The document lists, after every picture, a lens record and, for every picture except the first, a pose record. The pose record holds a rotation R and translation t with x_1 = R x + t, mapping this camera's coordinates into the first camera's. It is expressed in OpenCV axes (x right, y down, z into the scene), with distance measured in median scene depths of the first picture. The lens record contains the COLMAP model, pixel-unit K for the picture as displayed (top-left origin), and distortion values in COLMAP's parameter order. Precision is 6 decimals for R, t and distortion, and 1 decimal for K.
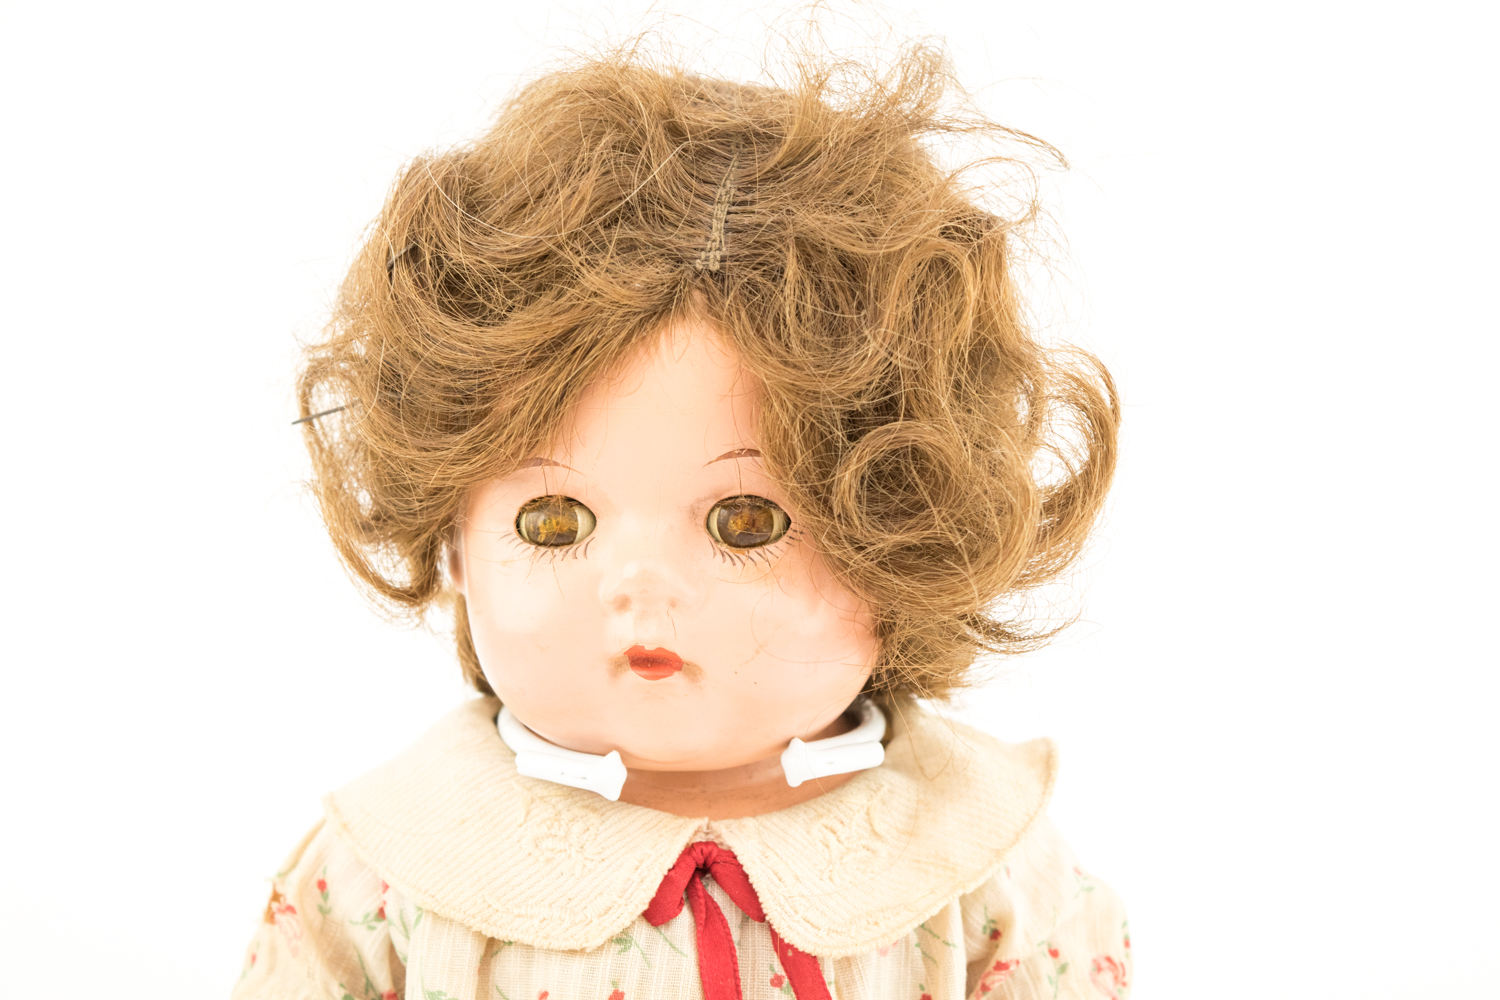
lens RADIAL K [[3552.3, 0, 746.4], [0, 3552.3, 502.2], [0, 0, 1]] dist [0.153096, 0.000000]
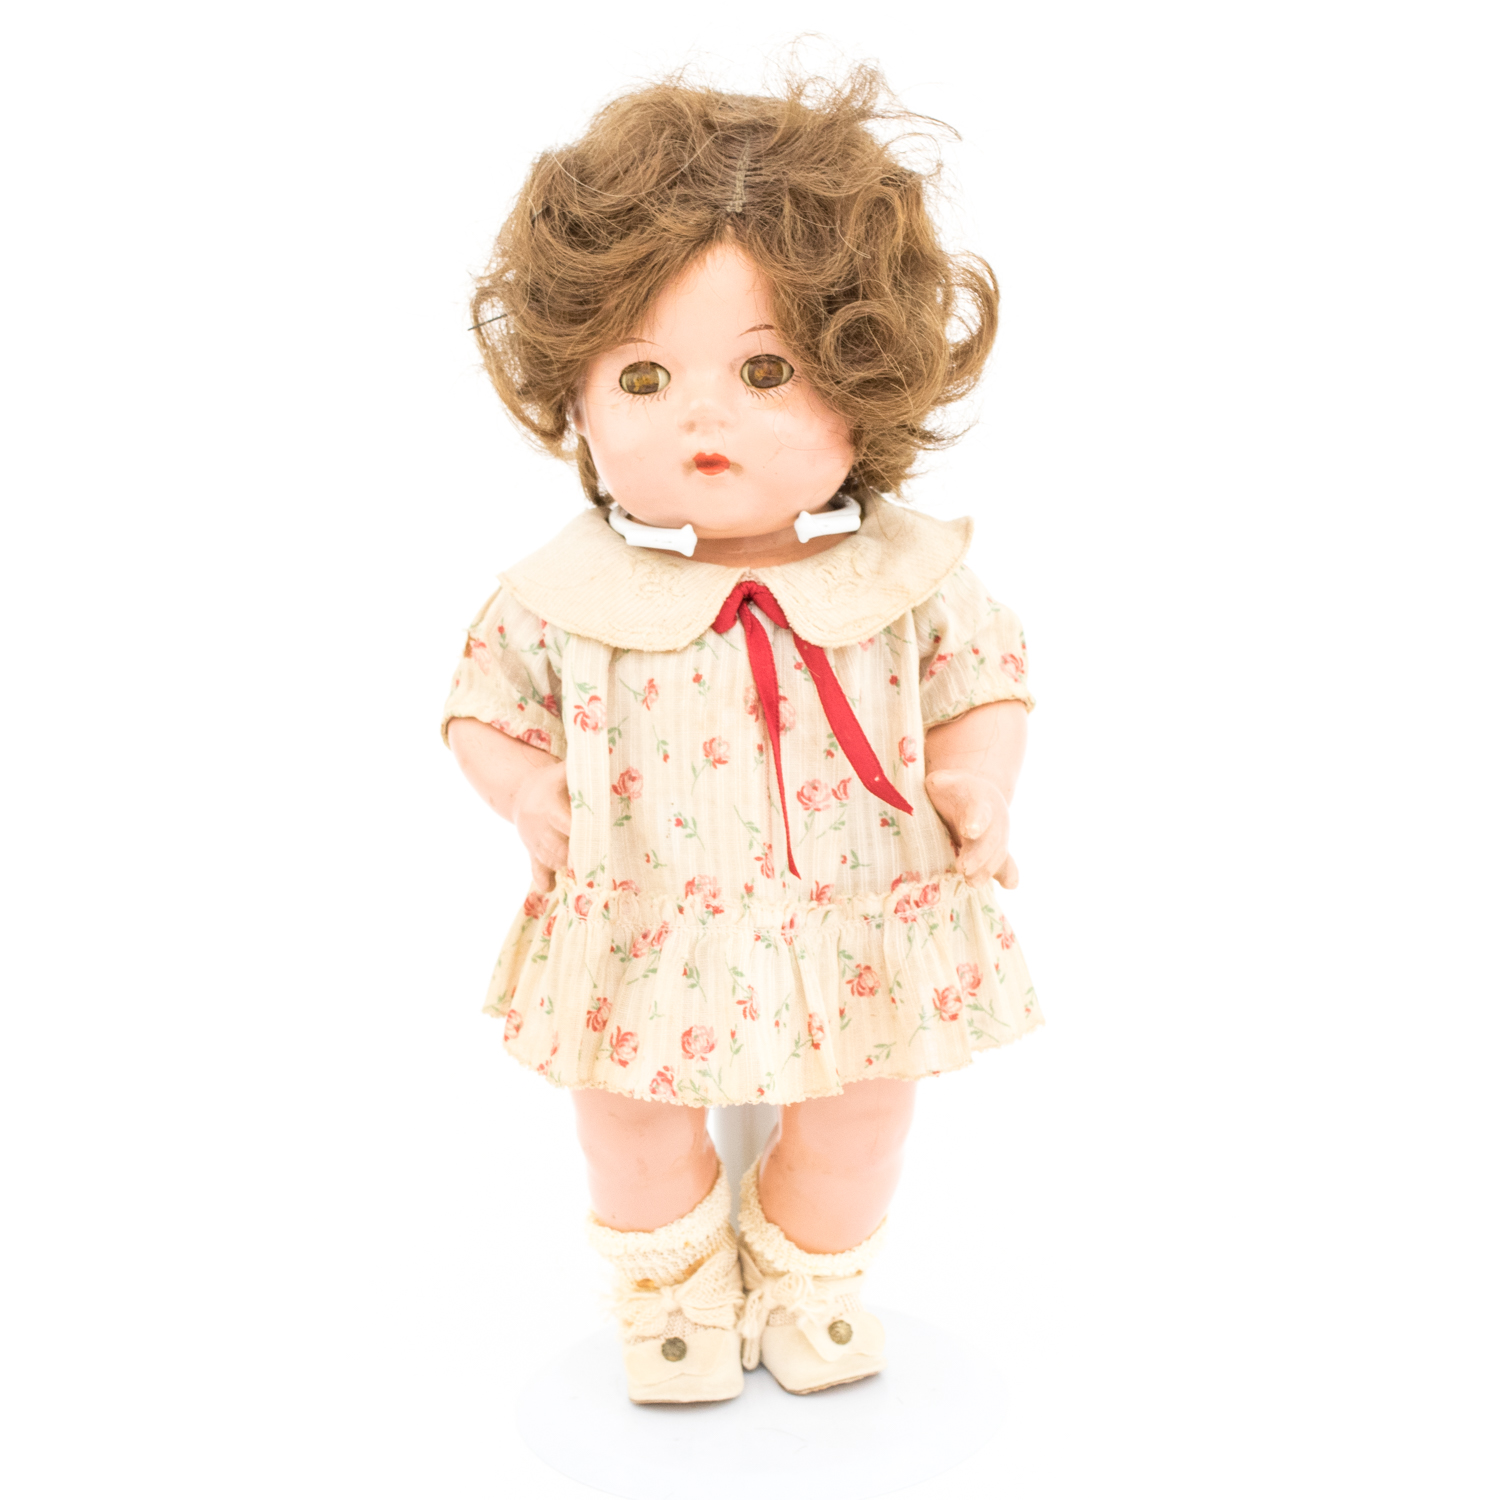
lens RADIAL K [[3497.1, 0, 755.7], [0, 3497.1, 747.7], [0, 0, 1]] dist [-0.068480, 0.000000]
pose [[0.998936, -0.046089, 0.001821, -0.014751], [0.045895, 0.997120, 0.060377, 0.076372], [-0.004598, -0.060230, 0.998174, -0.547714]]
